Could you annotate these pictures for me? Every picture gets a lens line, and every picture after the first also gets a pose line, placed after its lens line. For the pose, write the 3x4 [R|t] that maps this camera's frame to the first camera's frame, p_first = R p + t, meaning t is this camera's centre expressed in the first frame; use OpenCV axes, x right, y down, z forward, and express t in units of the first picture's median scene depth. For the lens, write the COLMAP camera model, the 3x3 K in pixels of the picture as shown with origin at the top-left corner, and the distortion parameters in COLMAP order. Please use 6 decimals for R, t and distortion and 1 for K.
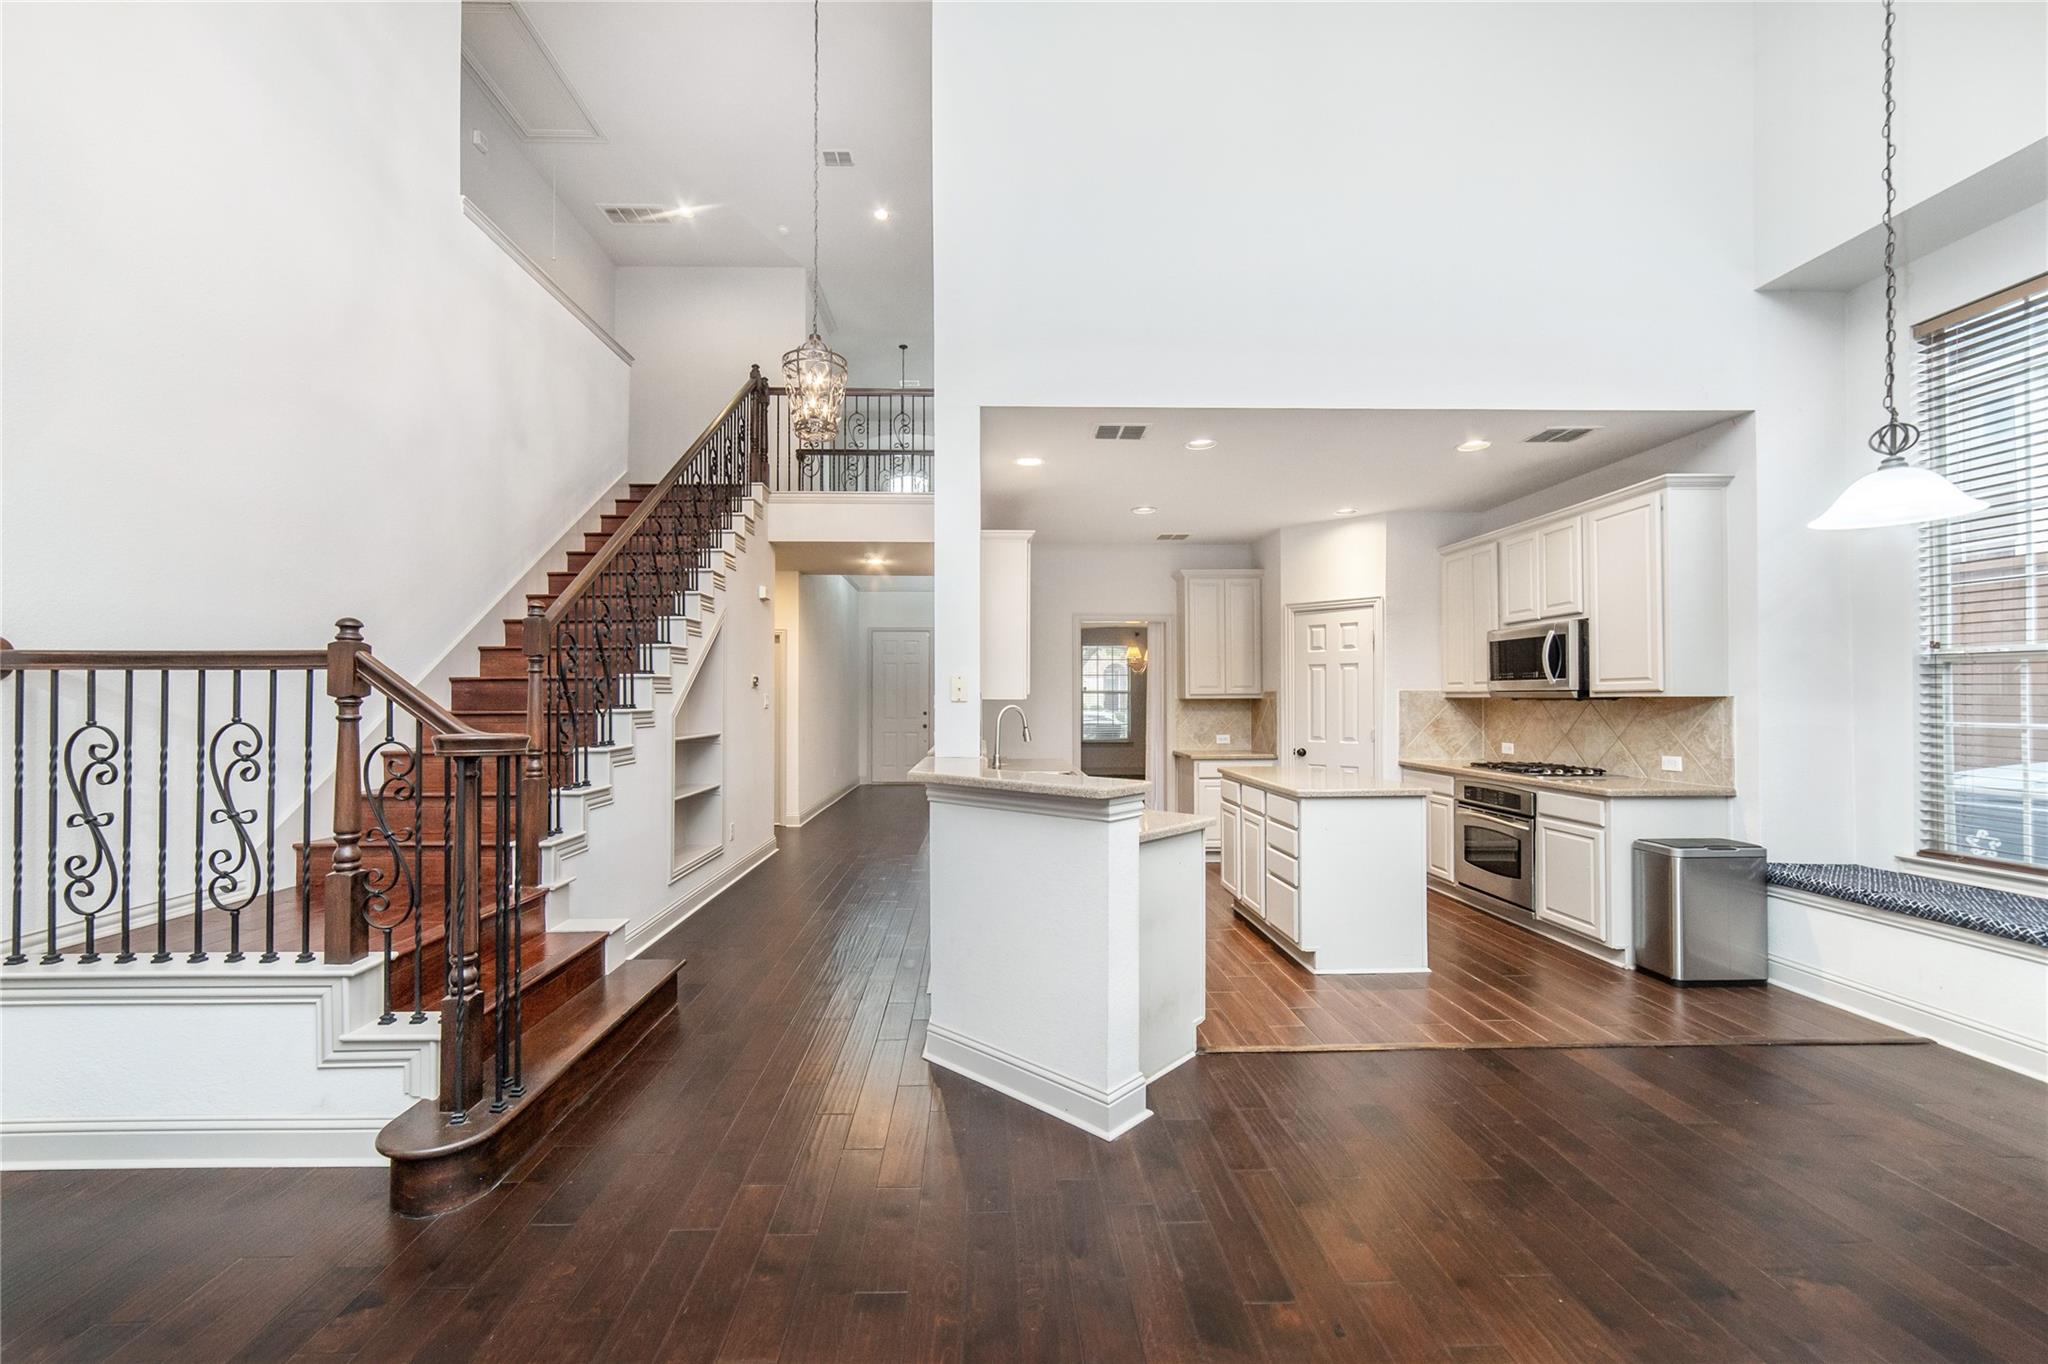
lens RADIAL K [[819.5, 0, 1024.0], [0, 819.5, 682.0], [0, 0, 1]] dist [-0.001759, -0.000057]
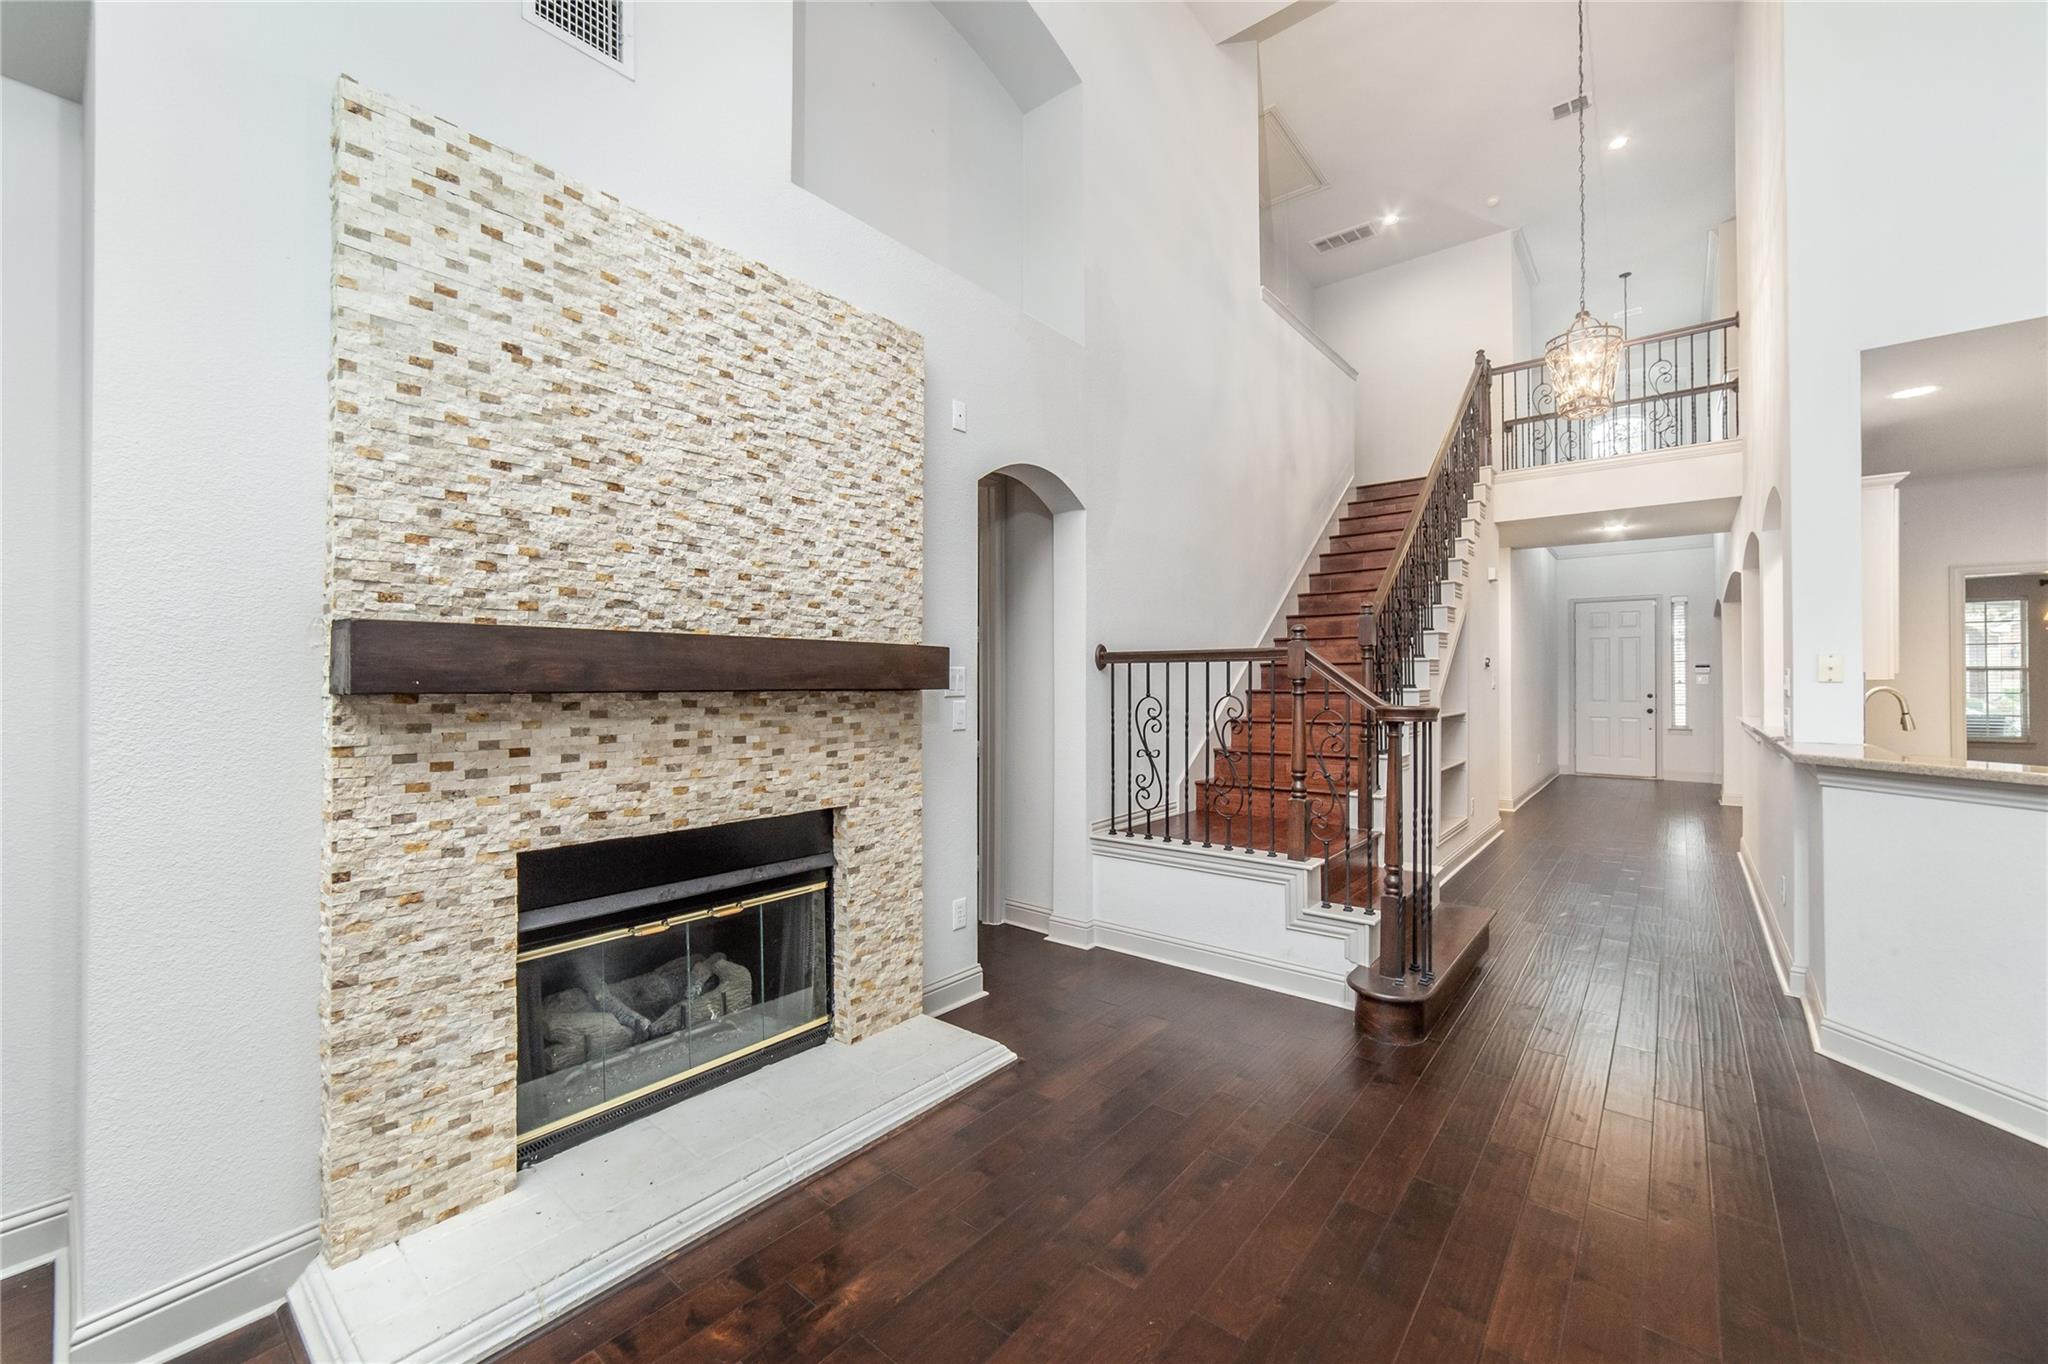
lens RADIAL K [[819.5, 0, 1024.0], [0, 819.5, 682.0], [0, 0, 1]] dist [-0.001759, -0.000057]
pose [[0.752102, 0.000742, -0.659046, -0.195593], [0.016536, 0.999663, 0.019997, -0.011621], [0.658839, -0.025938, 0.751837, -0.348321]]
